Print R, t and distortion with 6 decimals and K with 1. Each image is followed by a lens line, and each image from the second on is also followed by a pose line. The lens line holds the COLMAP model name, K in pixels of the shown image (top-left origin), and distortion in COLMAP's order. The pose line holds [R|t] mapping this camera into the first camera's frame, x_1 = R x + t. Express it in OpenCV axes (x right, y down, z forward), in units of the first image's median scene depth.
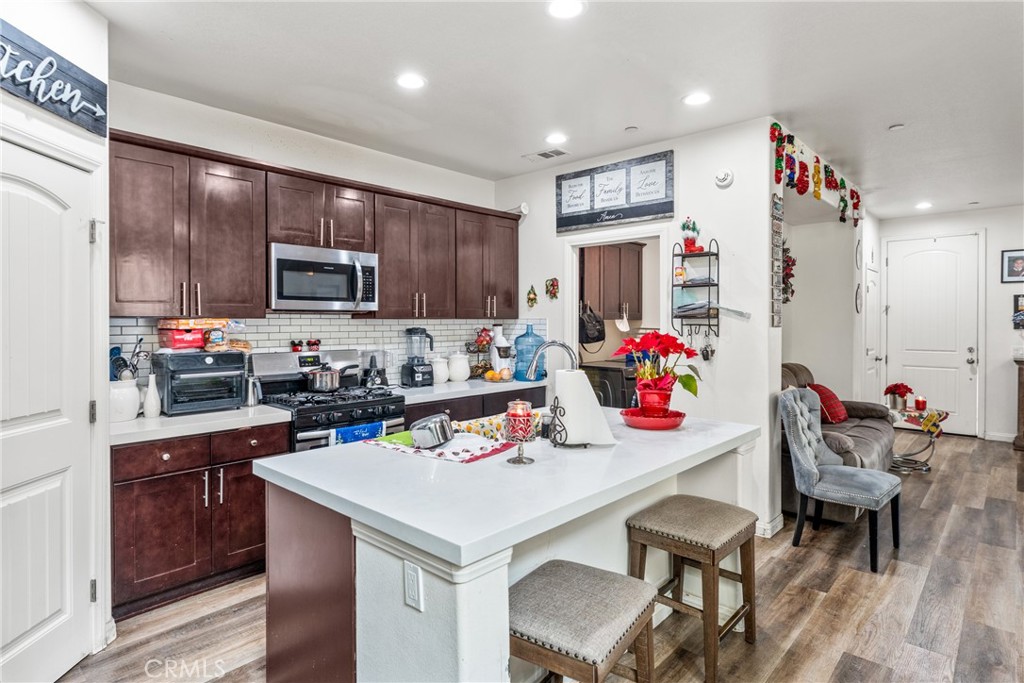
lens RADIAL K [[545.5, 0, 512.0], [0, 545.5, 324.4], [0, 0, 1]] dist [0.005543, 0.000383]
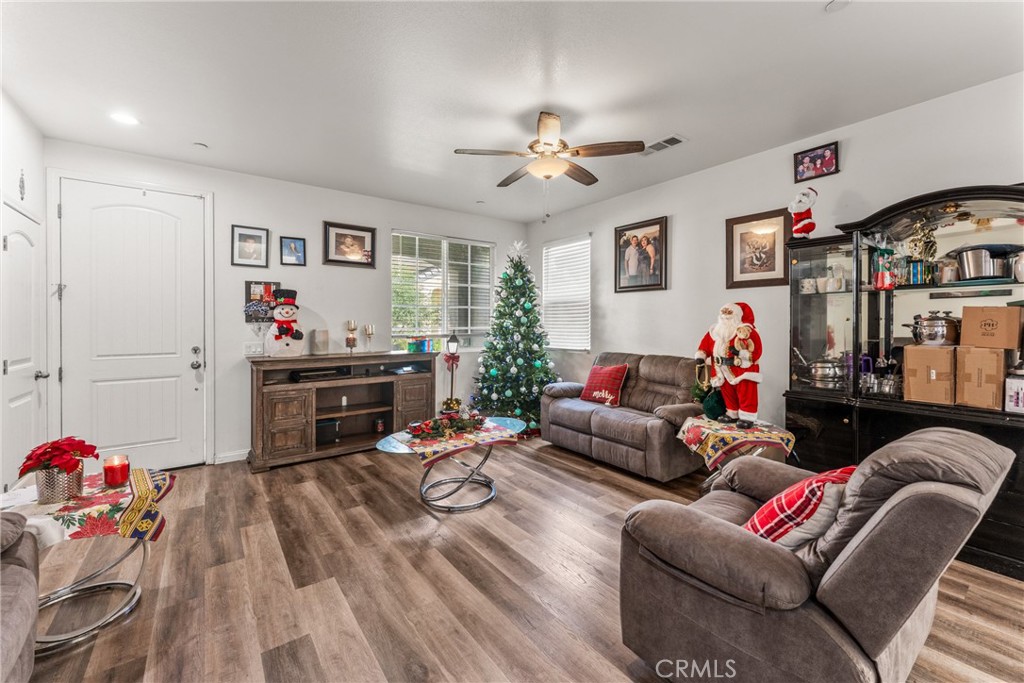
lens RADIAL K [[416.2, 0, 519.2], [0, 416.2, 325.4], [0, 0, 1]] dist [0.000402, -0.000141]
pose [[0.178556, -0.005454, 0.983915, 0.384014], [0.006475, 0.999969, 0.004367, 0.013826], [-0.983908, 0.005591, 0.178586, 0.499070]]
